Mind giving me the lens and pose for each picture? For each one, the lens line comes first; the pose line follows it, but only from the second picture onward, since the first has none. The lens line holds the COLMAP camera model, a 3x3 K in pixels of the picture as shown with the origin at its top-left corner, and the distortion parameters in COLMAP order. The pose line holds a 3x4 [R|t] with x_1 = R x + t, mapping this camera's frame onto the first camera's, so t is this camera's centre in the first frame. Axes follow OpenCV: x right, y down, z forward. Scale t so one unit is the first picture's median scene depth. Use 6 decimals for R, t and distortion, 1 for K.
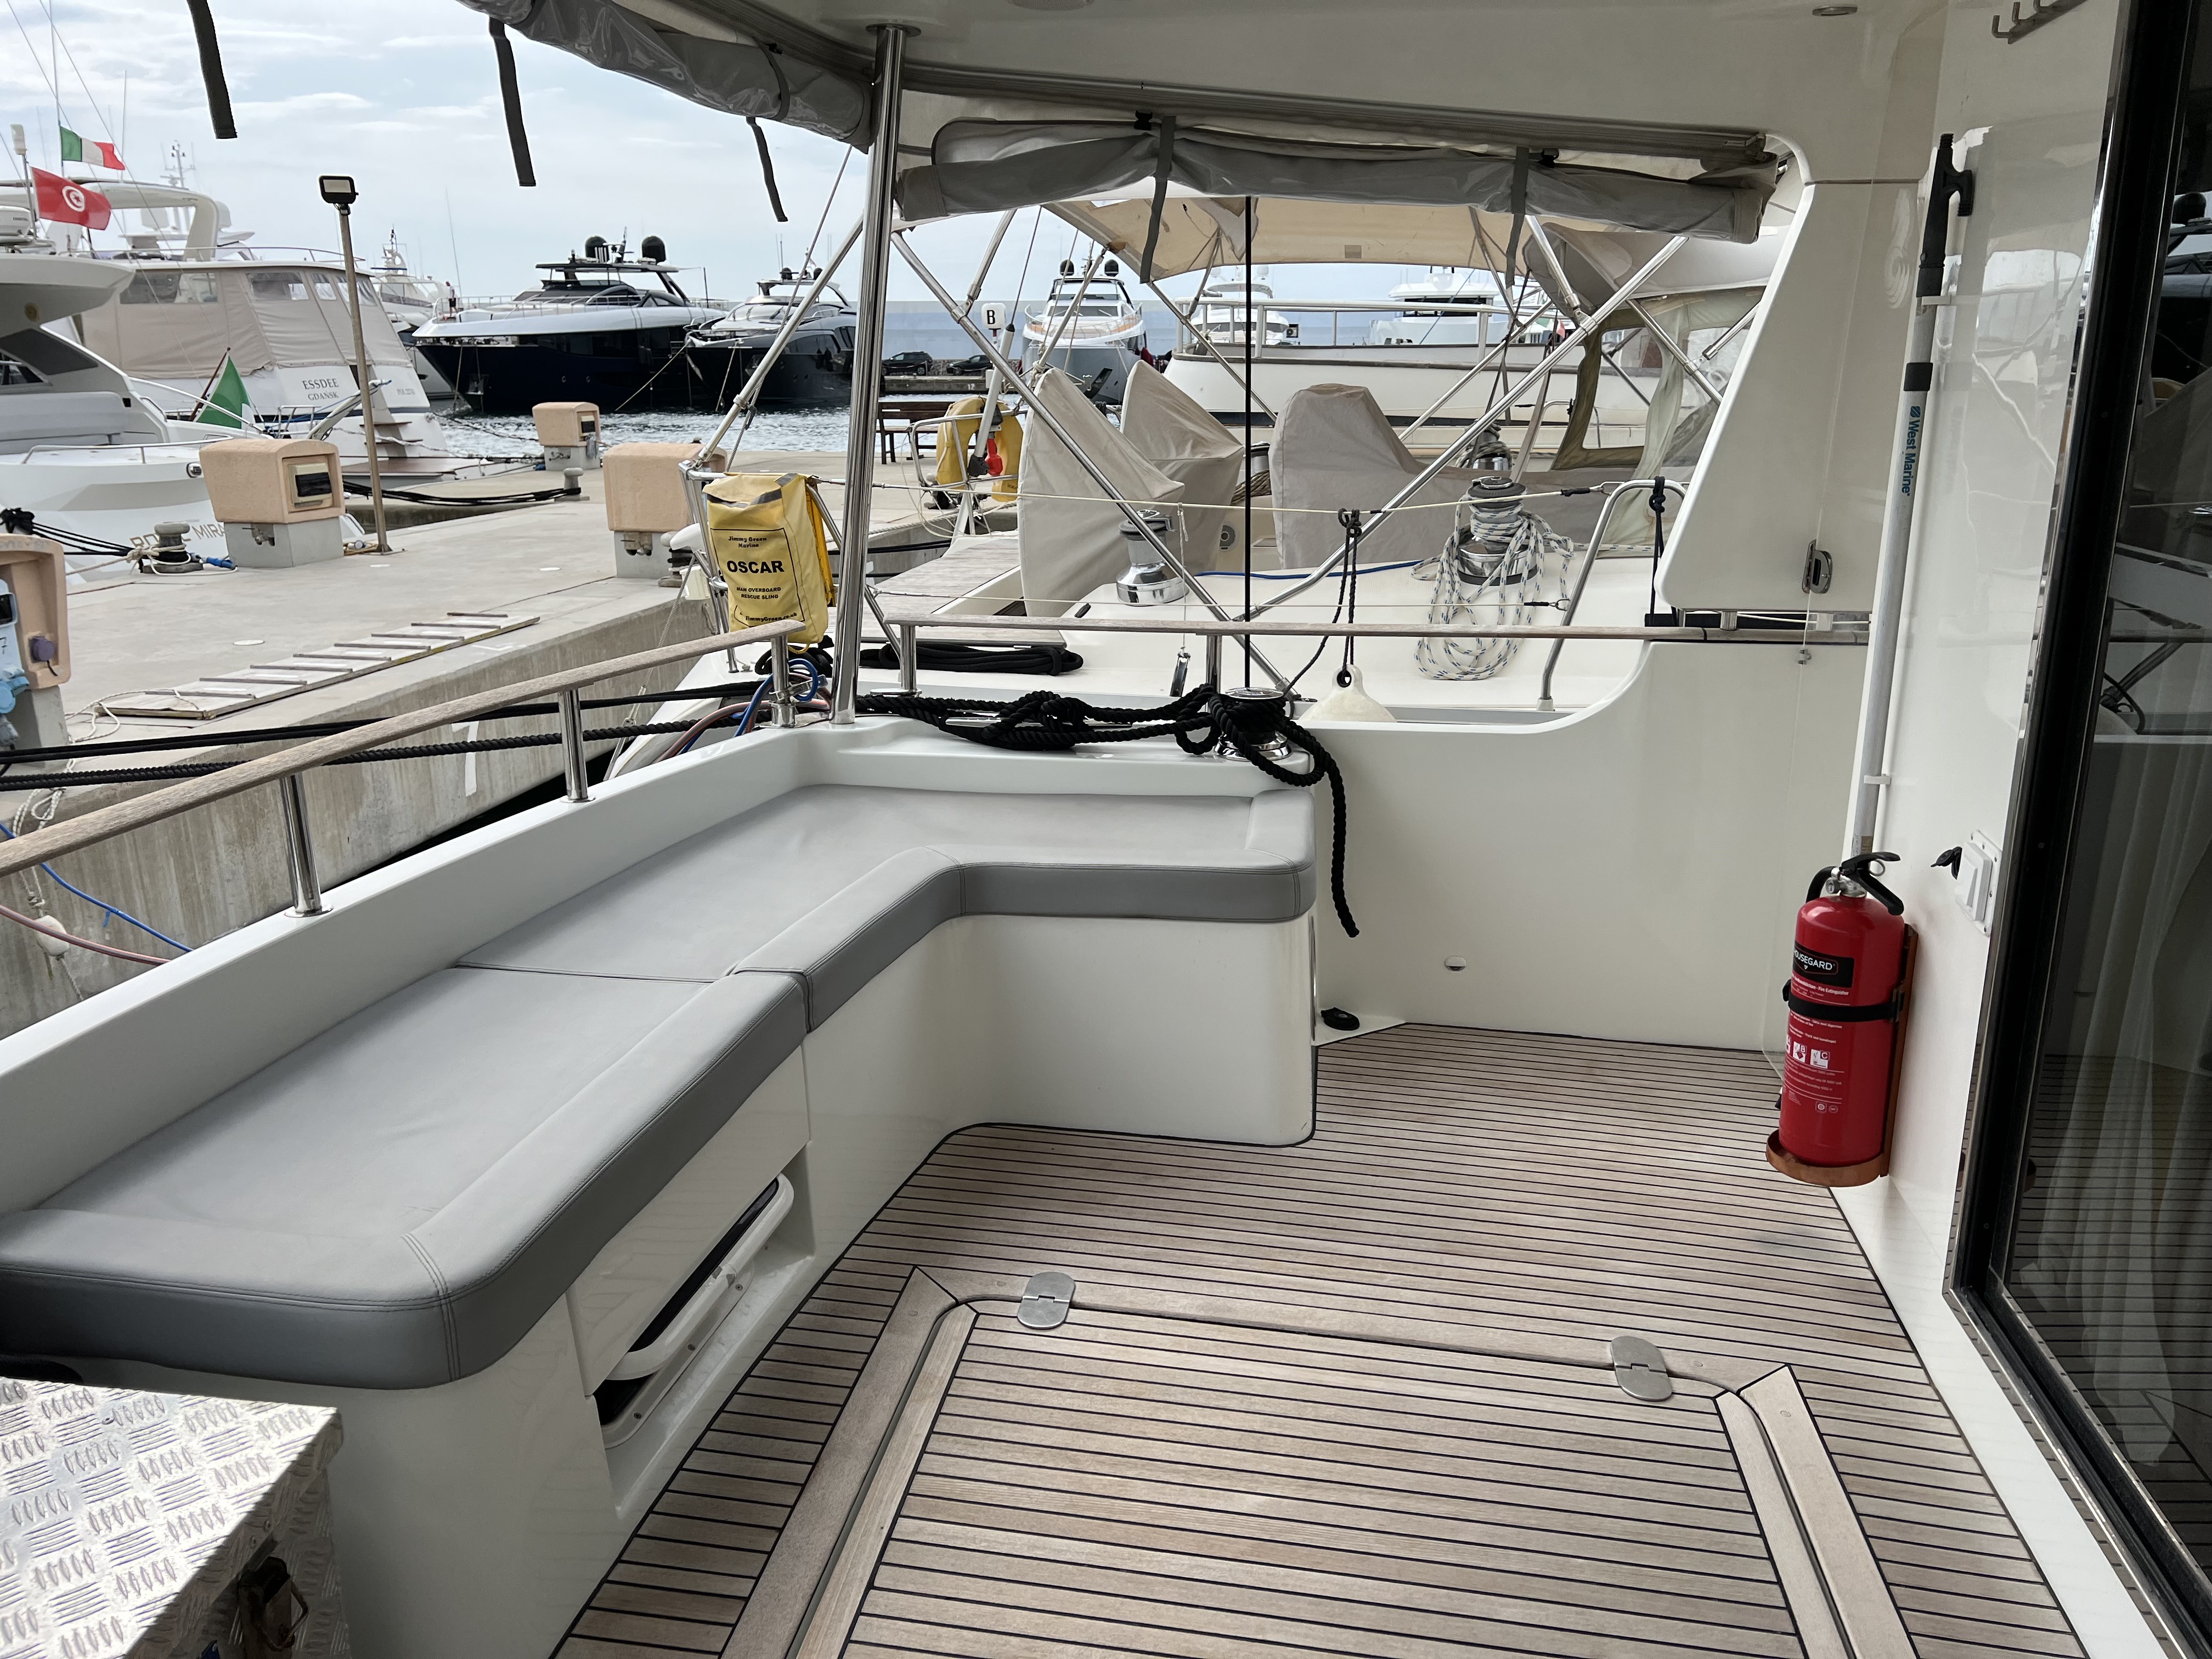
lens RADIAL K [[1656.3, 0, 1109.8], [0, 1656.3, 866.7], [0, 0, 1]] dist [0.057556, -0.070141]
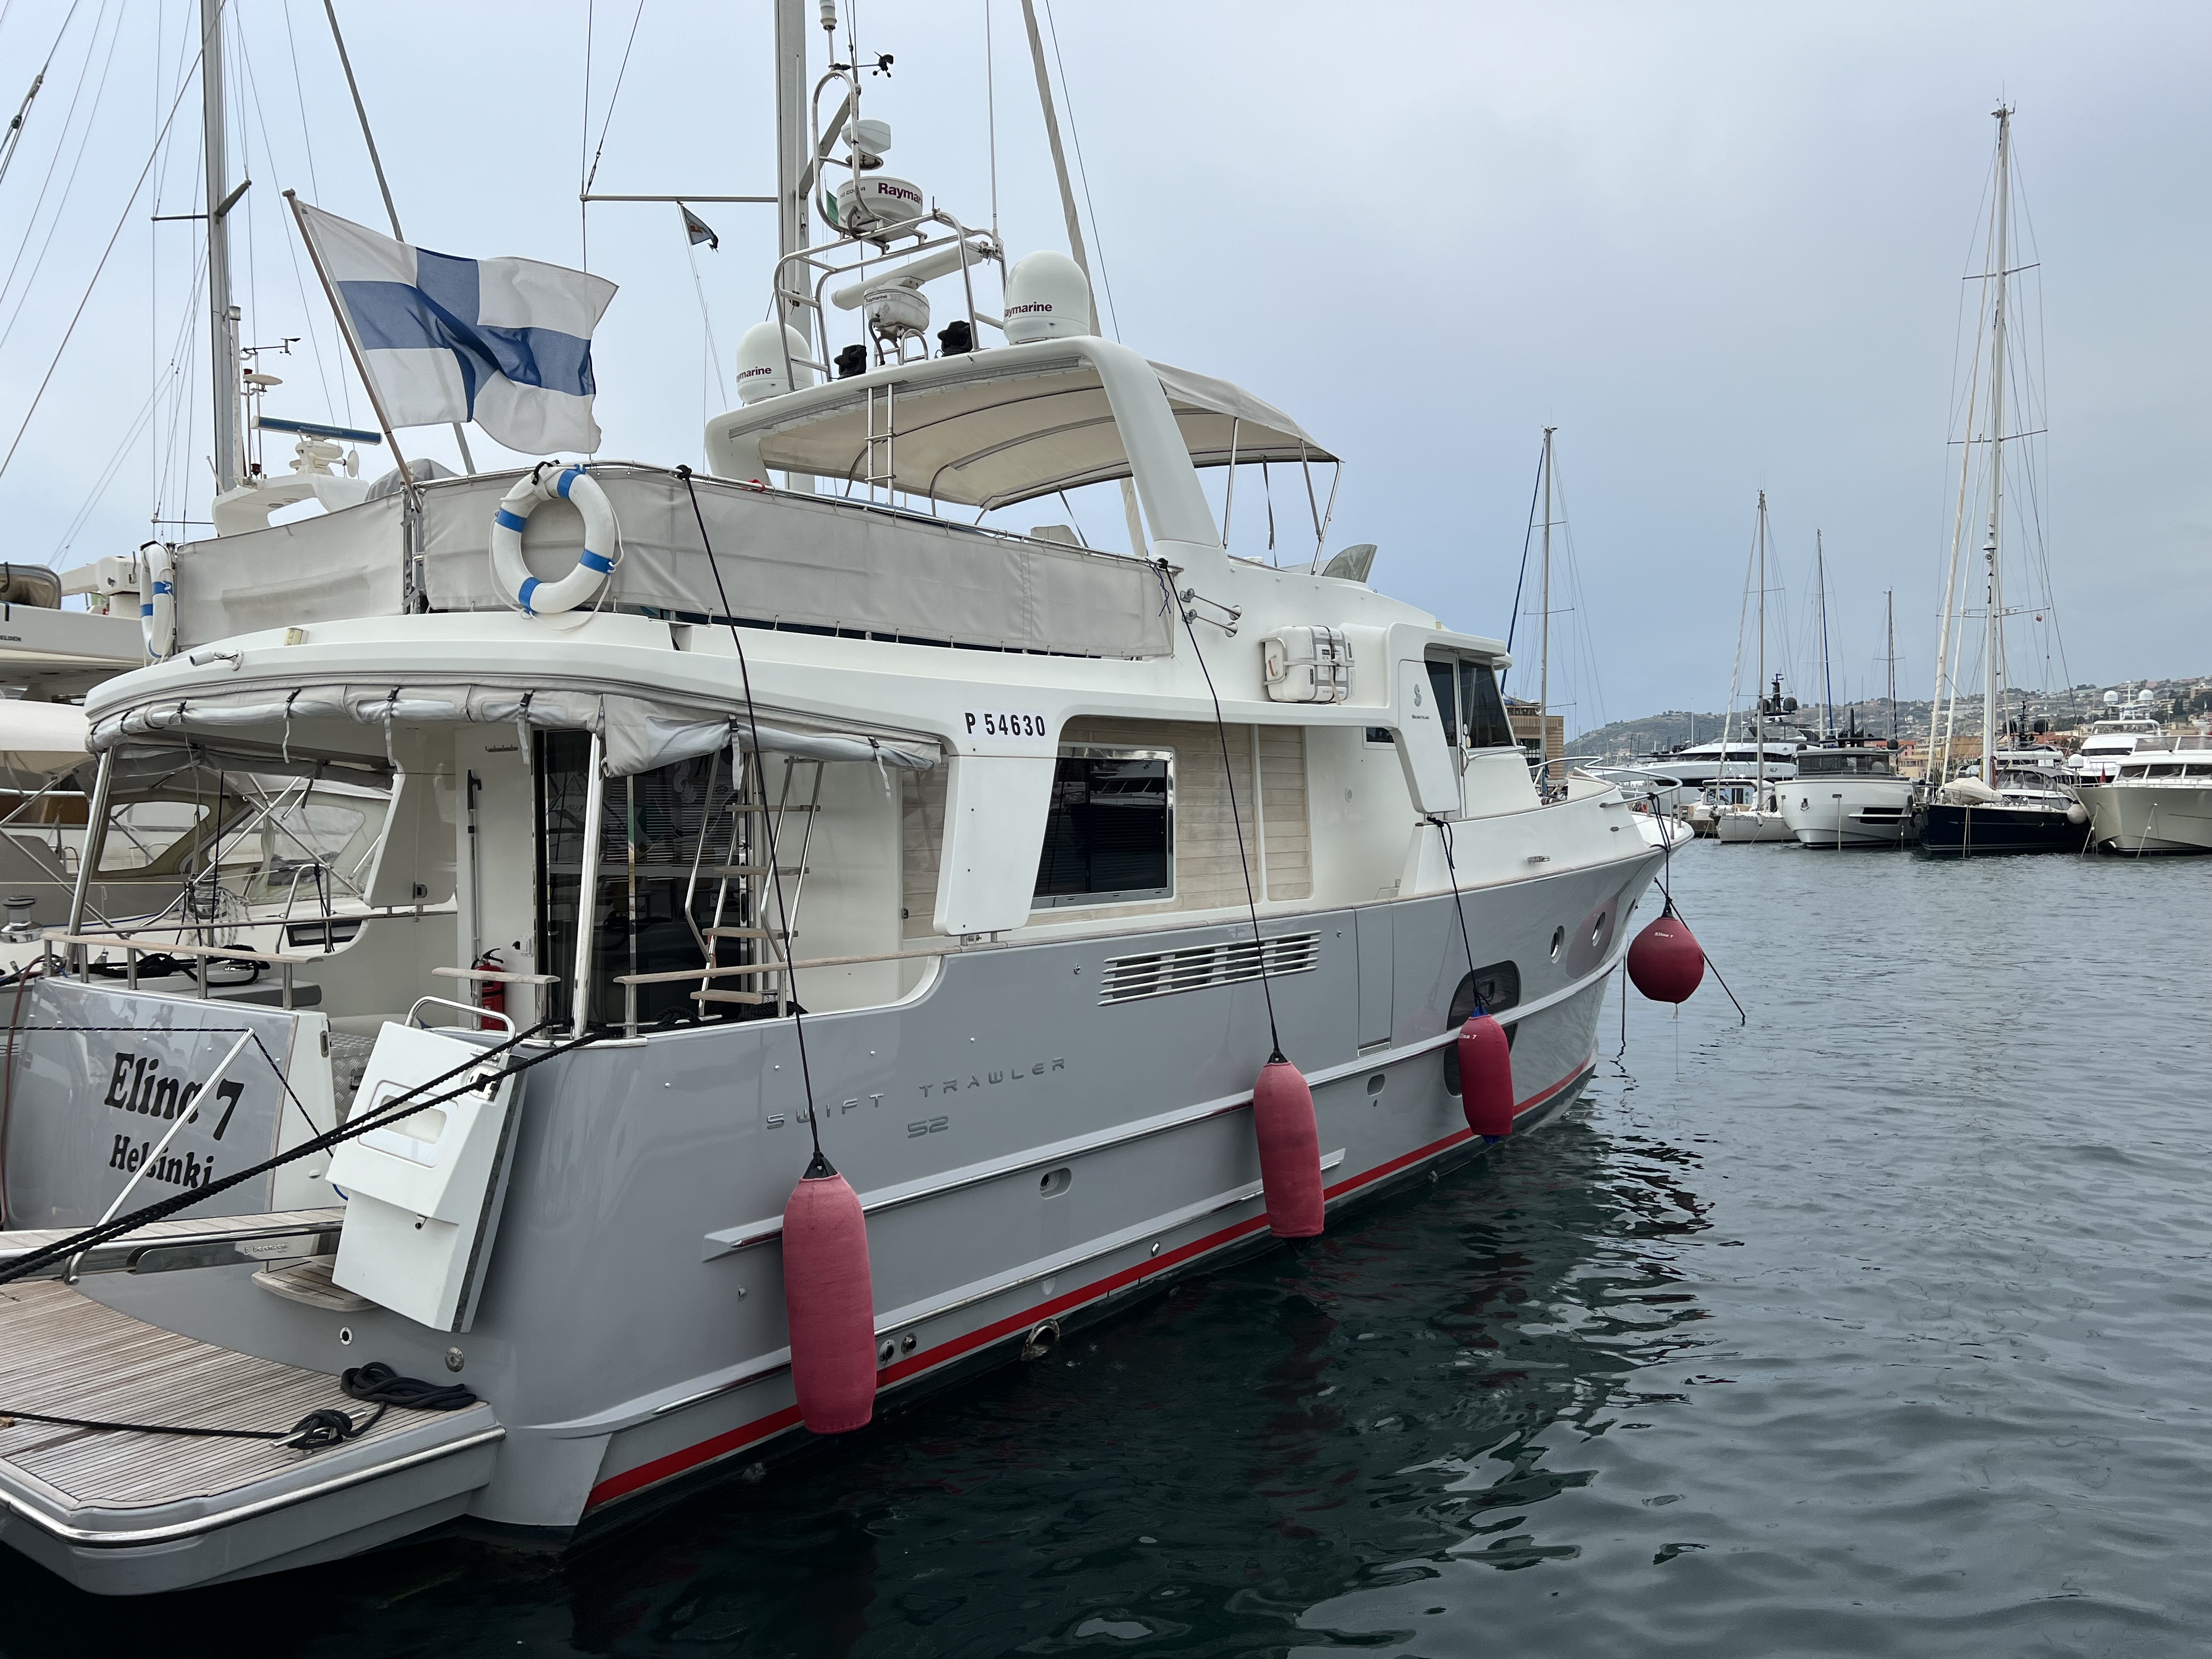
lens RADIAL K [[1696.8, 0, 1093.7], [0, 1696.8, 827.4], [0, 0, 1]] dist [0.008572, -0.003174]
pose [[0.476617, -0.013297, 0.879011, -1.816853], [0.258425, 0.957827, -0.125634, 0.447523], [-0.840270, 0.287038, 0.459953, -1.590553]]
